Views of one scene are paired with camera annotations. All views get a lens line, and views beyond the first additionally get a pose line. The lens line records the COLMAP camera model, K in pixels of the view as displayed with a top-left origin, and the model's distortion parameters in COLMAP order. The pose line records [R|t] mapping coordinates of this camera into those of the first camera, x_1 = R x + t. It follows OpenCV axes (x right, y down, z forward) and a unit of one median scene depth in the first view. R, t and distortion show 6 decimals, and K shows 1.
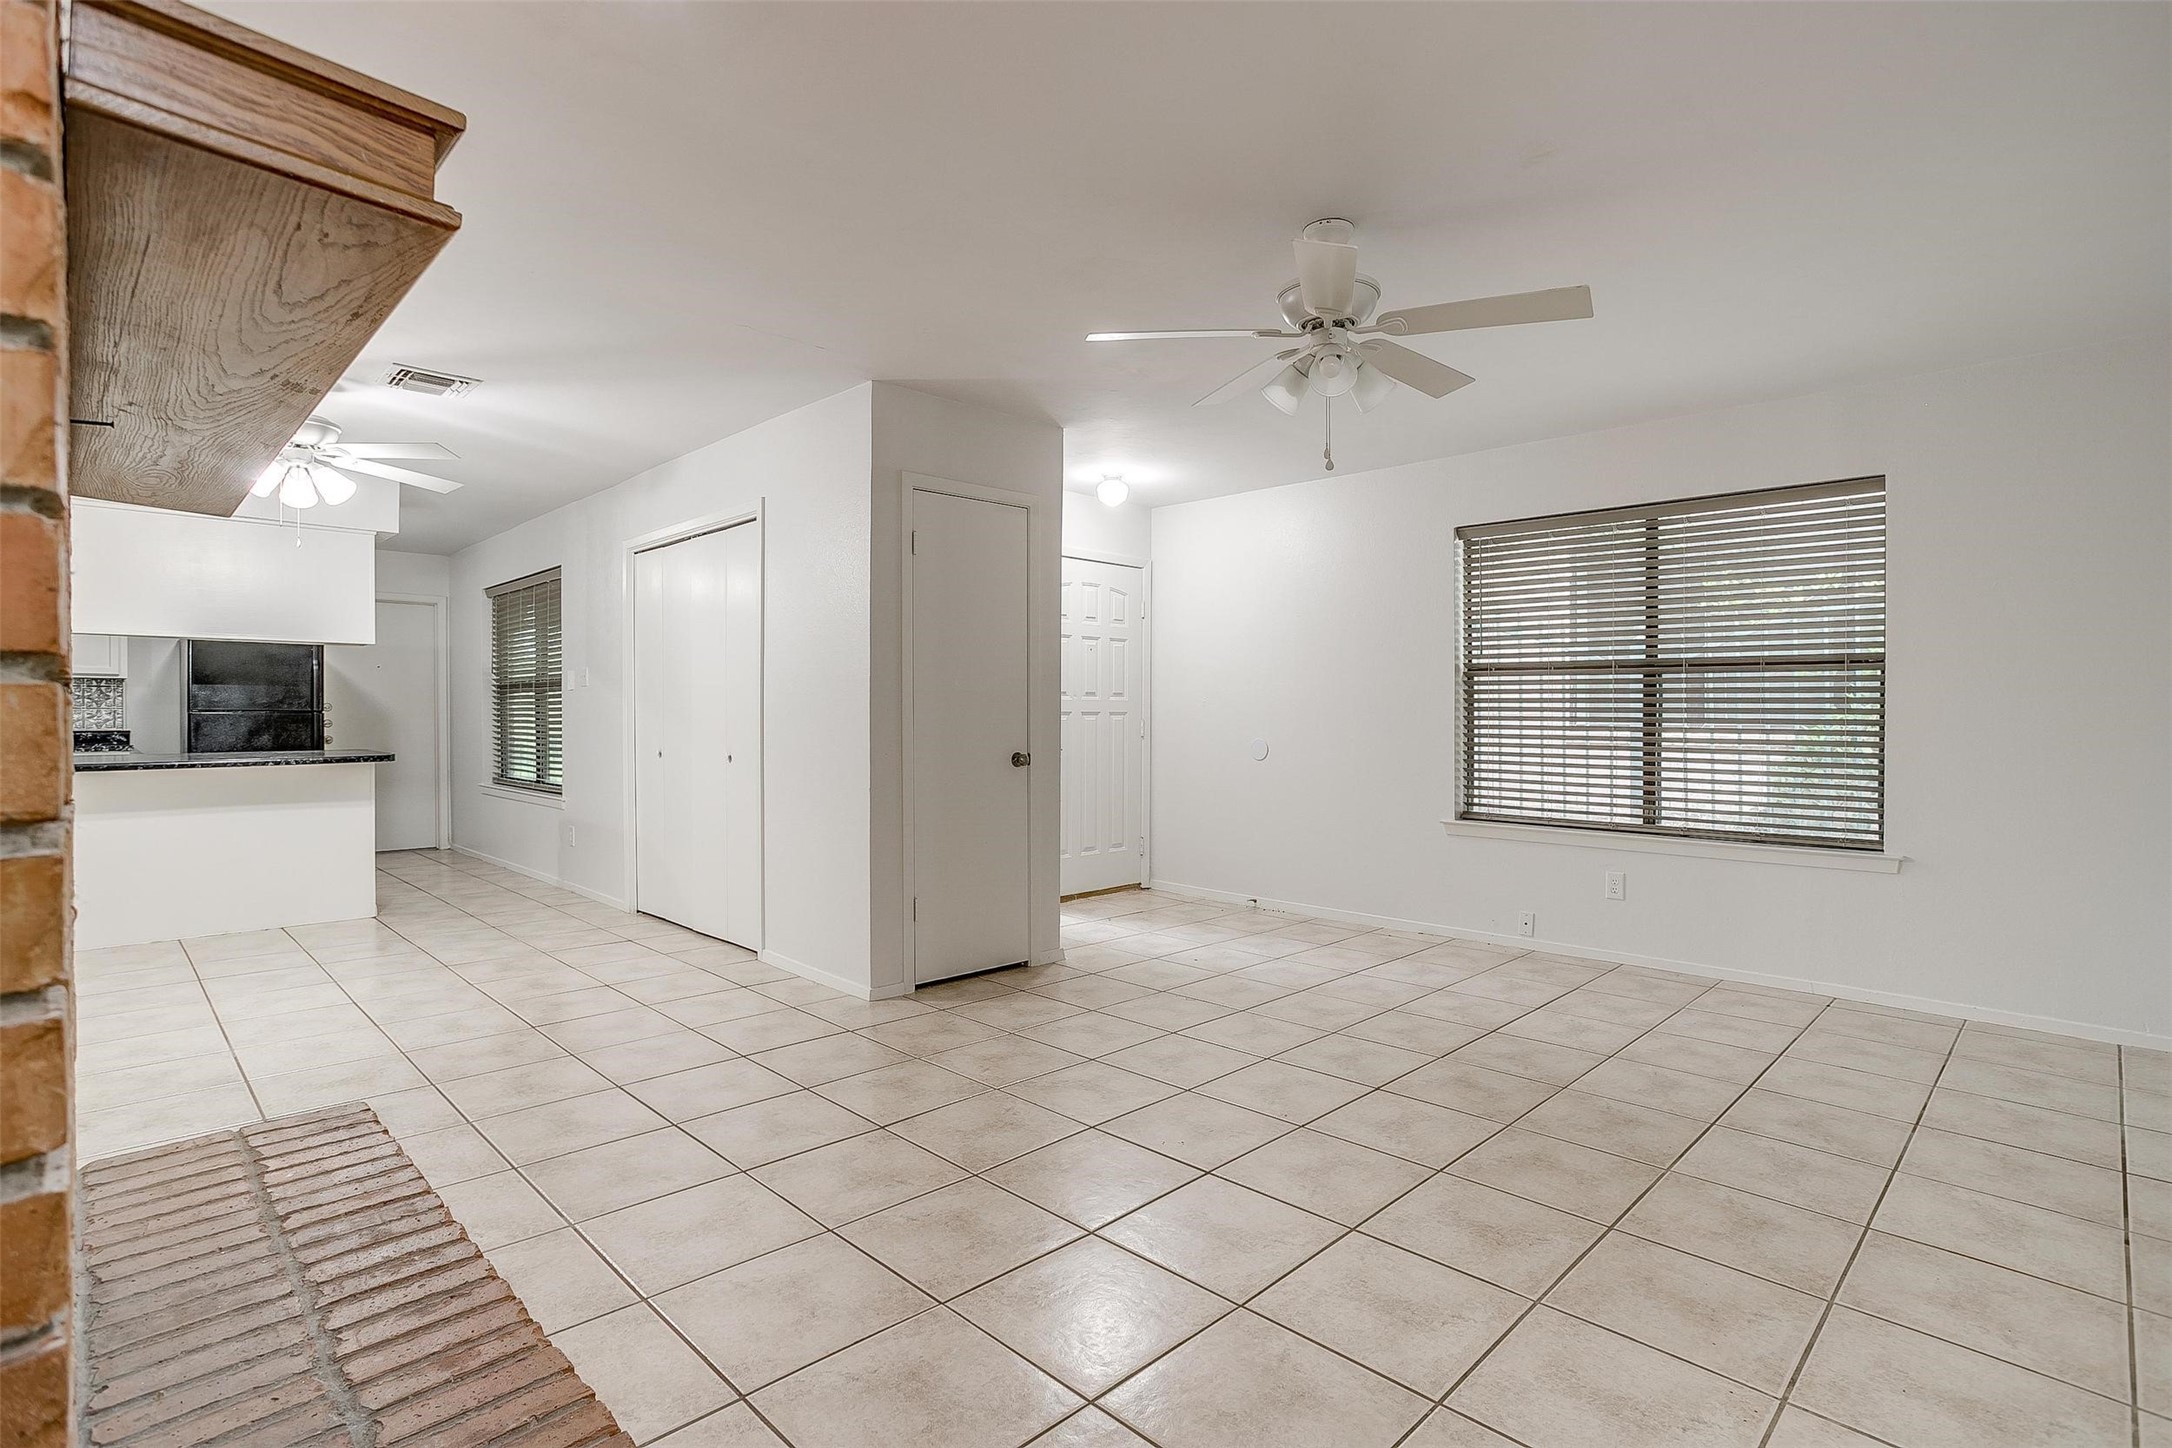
lens RADIAL K [[1053.5, 0, 1098.1], [0, 1053.5, 702.5], [0, 0, 1]] dist [-0.053183, 0.027955]
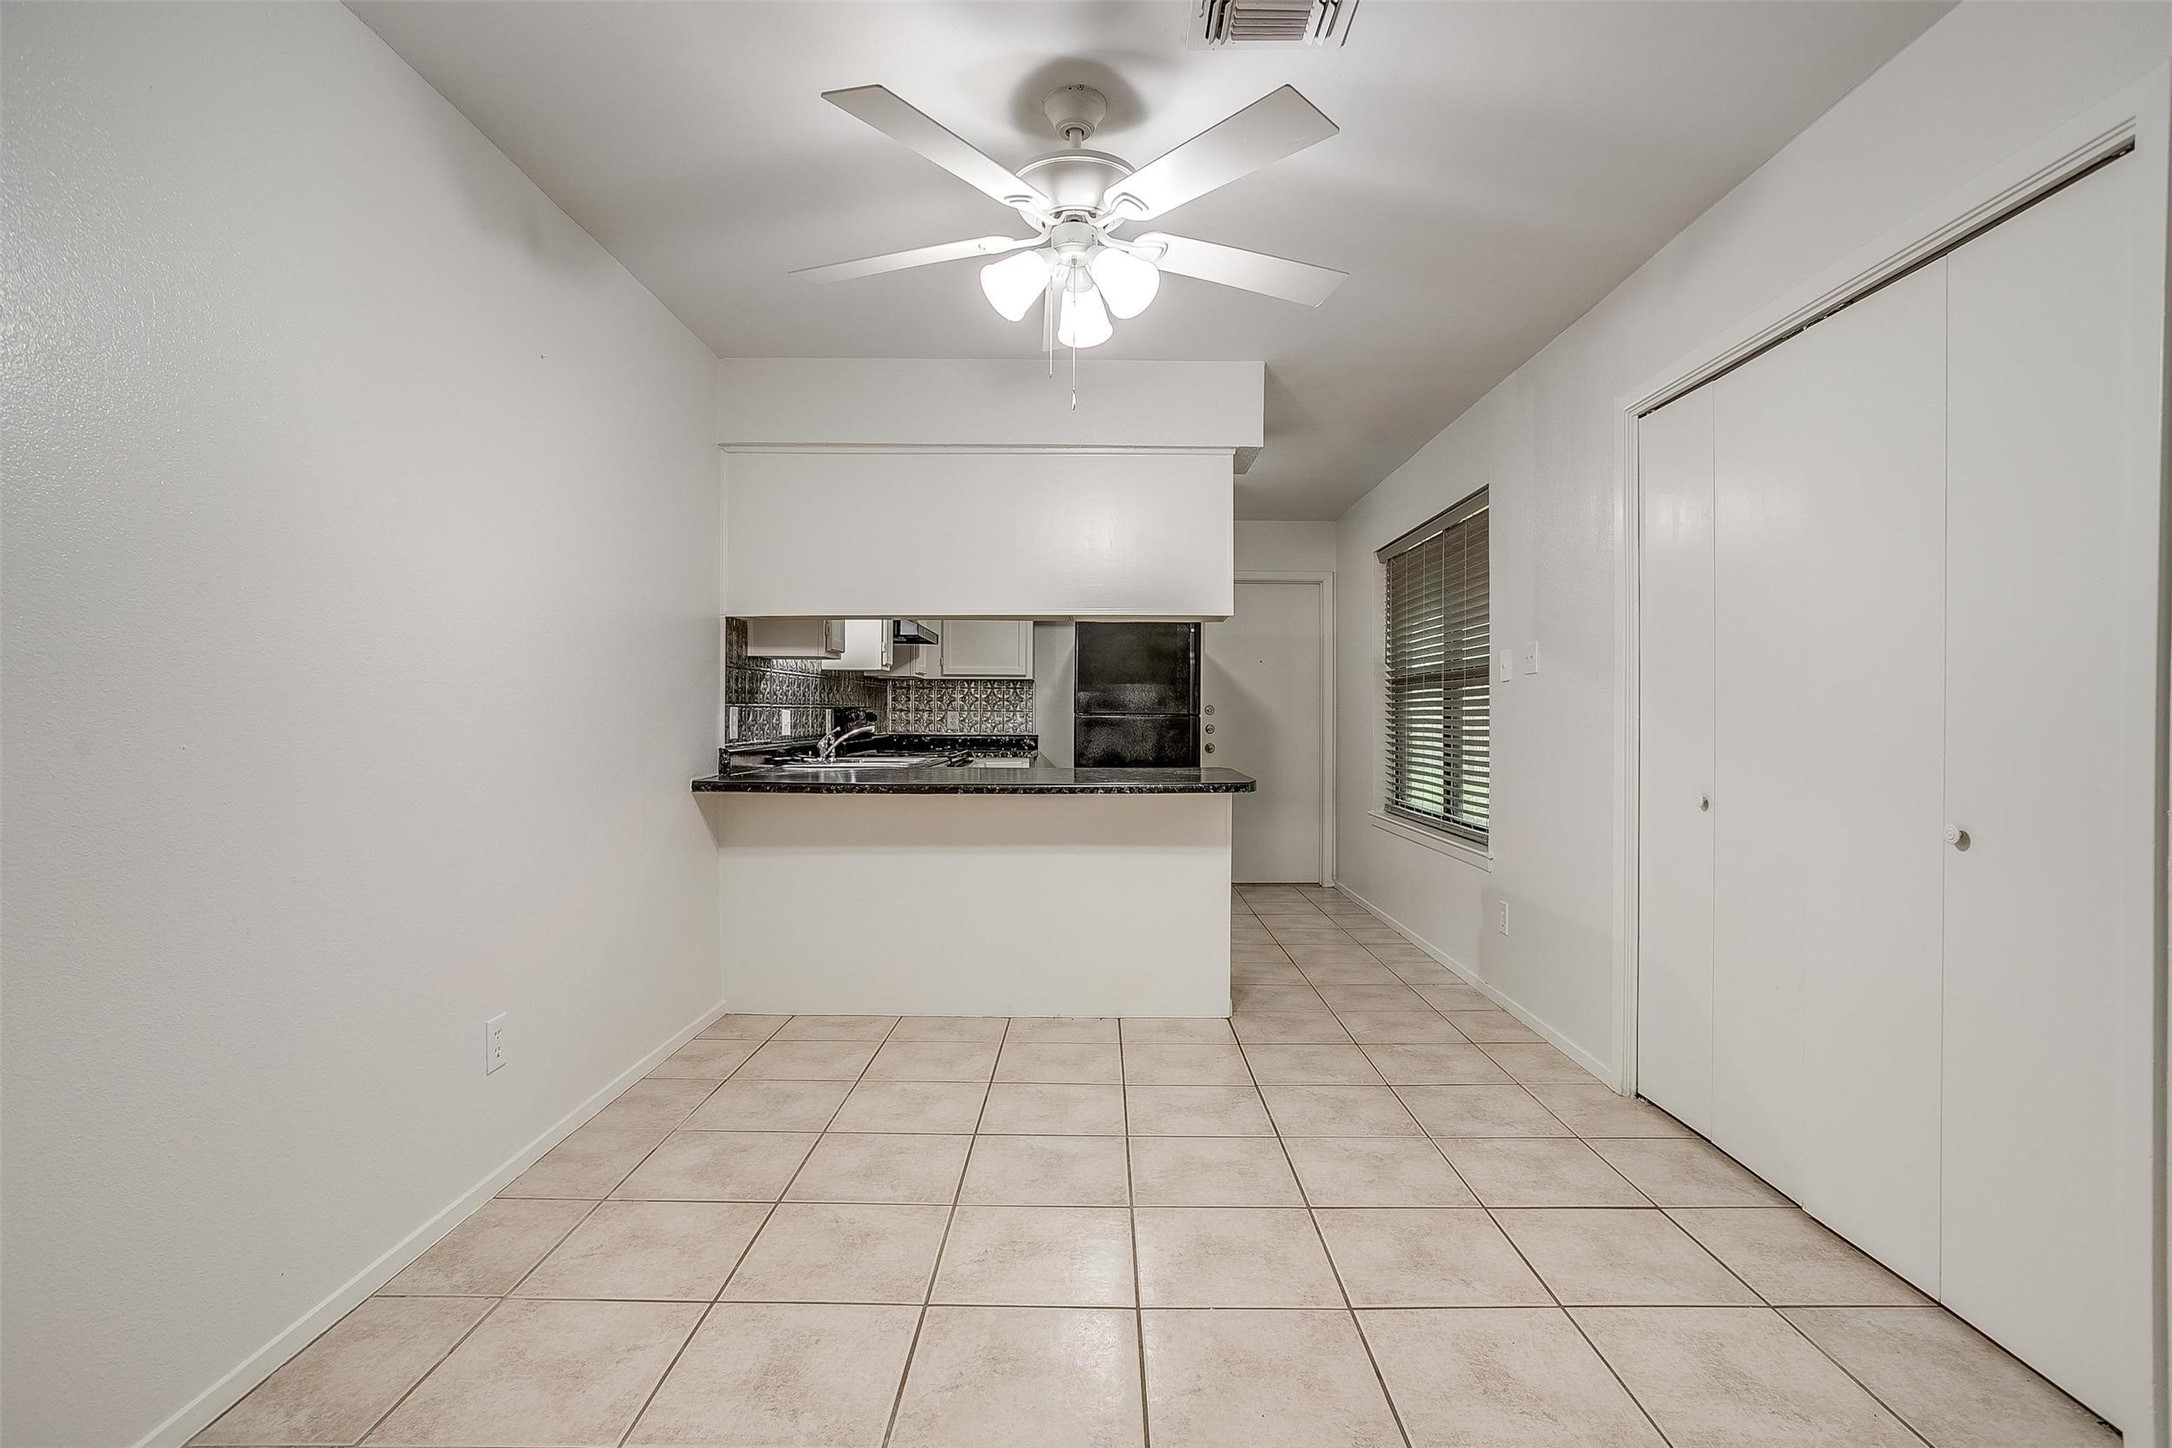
lens RADIAL K [[1053.5, 0, 1093.9], [0, 1053.5, 729.3], [0, 0, 1]] dist [-0.053183, 0.027955]
pose [[0.701540, 0.011166, -0.712542, -0.258999], [0.006266, 0.999742, 0.021835, 0.001524], [0.712602, -0.019783, 0.701289, 0.430596]]
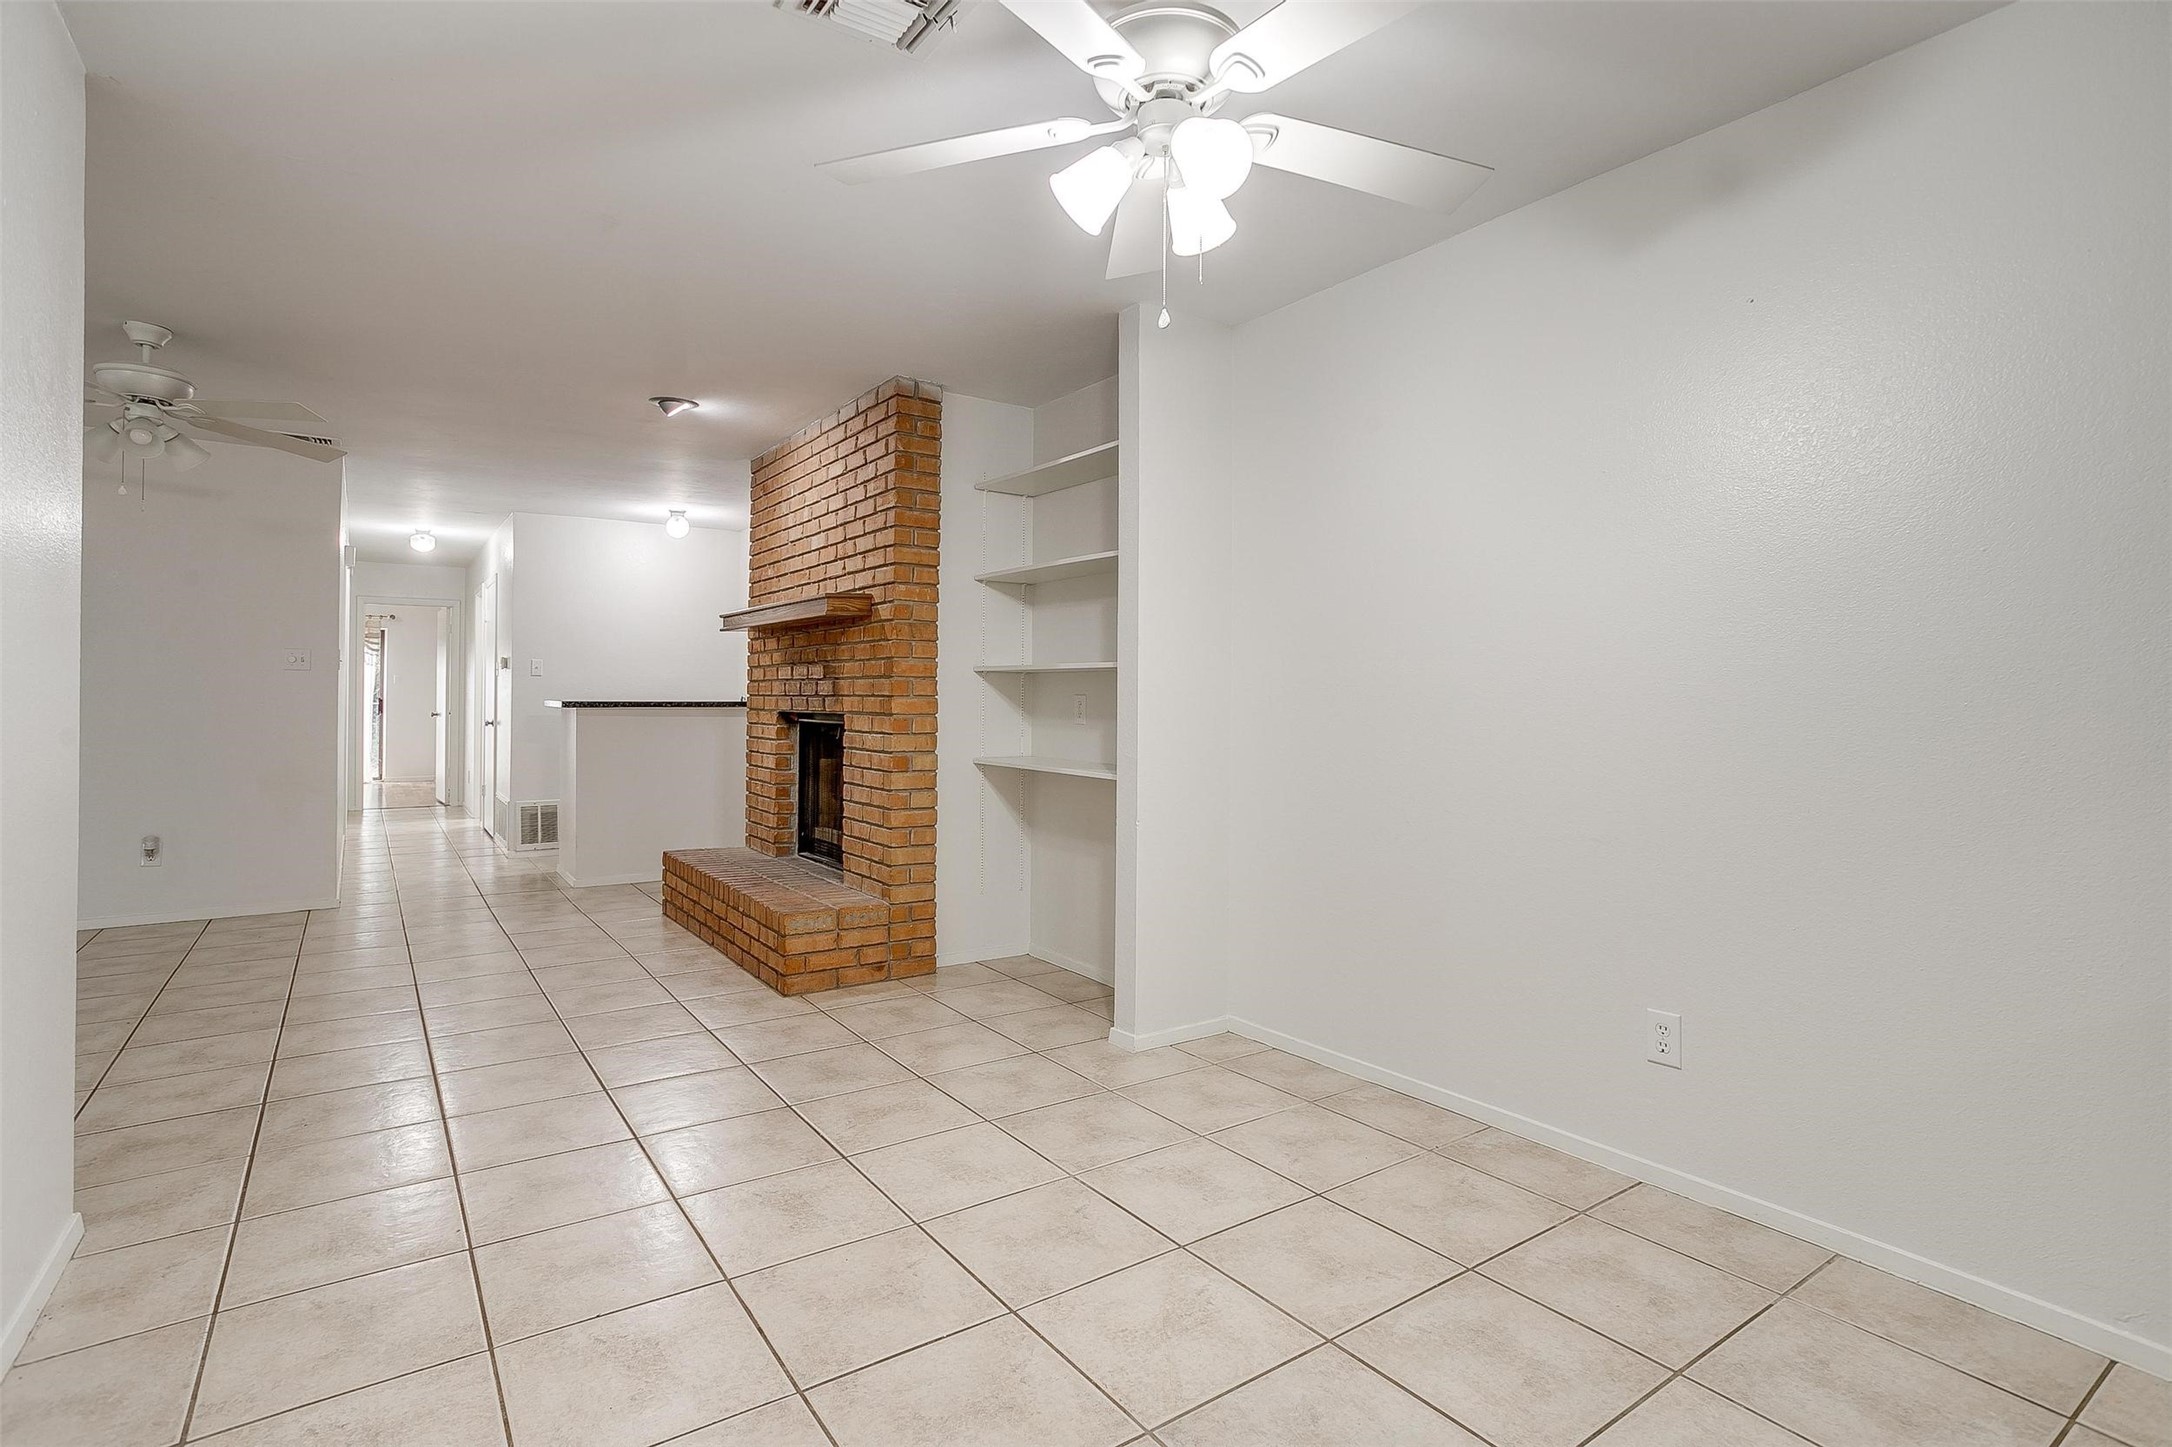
lens RADIAL K [[1053.5, 0, 1095.2], [0, 1053.5, 693.0], [0, 0, 1]] dist [-0.053183, 0.027955]
pose [[-0.985533, -0.008750, 0.169257, -0.563422], [-0.012096, 0.999751, -0.018746, 0.007926], [-0.169051, -0.020522, -0.985394, 0.989693]]
